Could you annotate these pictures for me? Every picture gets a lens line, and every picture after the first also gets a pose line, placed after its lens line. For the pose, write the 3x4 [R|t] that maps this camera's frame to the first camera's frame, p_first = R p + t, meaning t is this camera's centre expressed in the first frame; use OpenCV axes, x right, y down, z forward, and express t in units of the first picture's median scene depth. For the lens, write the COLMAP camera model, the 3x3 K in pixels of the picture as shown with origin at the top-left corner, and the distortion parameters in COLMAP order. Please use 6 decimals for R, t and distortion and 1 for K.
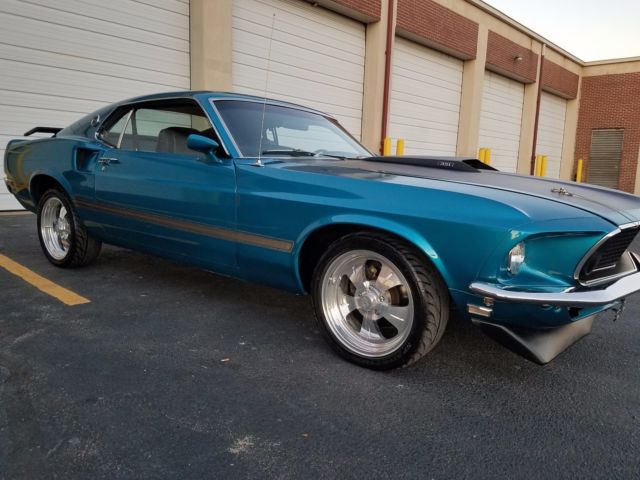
lens RADIAL K [[488.0, 0, 320.0], [0, 488.0, 240.0], [0, 0, 1]] dist [0.174083, -0.276820]
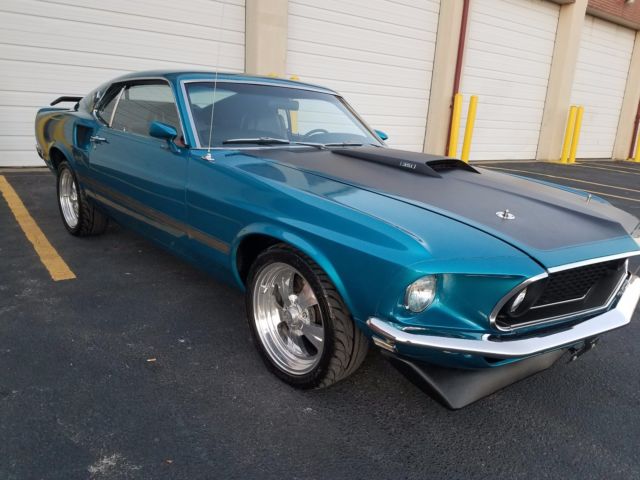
lens RADIAL K [[489.3, 0, 316.7], [0, 489.3, 243.4], [0, 0, 1]] dist [0.147357, -0.220644]
pose [[0.981423, 0.065887, -0.180188, 0.248075], [-0.045638, 0.992398, 0.114299, -0.101306], [0.186348, -0.103952, 0.976969, 0.075463]]
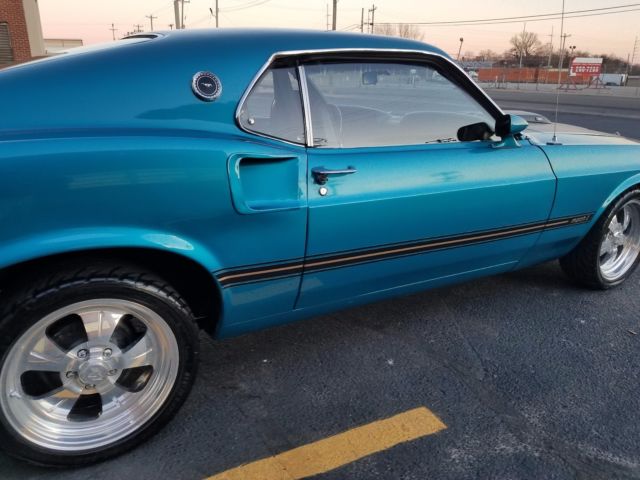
lens RADIAL K [[488.0, 0, 320.0], [0, 488.0, 240.0], [0, 0, 1]] dist [0.174083, -0.276820]
pose [[0.372650, -0.320792, 0.870761, -1.062780], [0.135185, 0.947105, 0.291063, -0.288981], [-0.918073, 0.009249, 0.396304, 0.957915]]
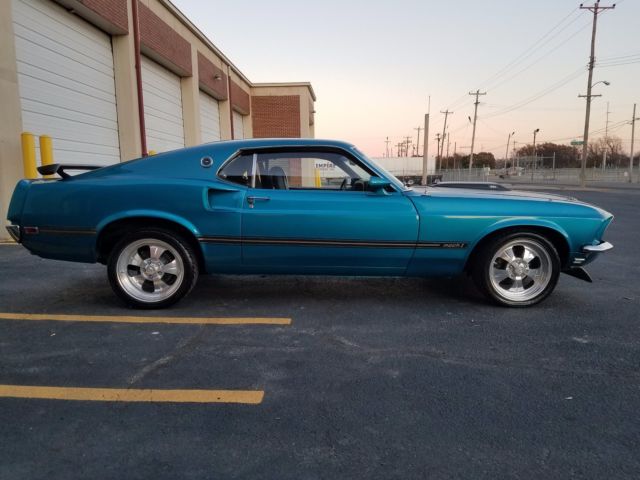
lens RADIAL K [[488.0, 0, 320.0], [0, 488.0, 240.0], [0, 0, 1]] dist [0.174083, -0.276820]
pose [[0.770891, -0.121962, 0.625182, -1.215677], [0.127411, 0.991187, 0.036256, -0.104885], [-0.624094, 0.051705, 0.779637, 0.044886]]
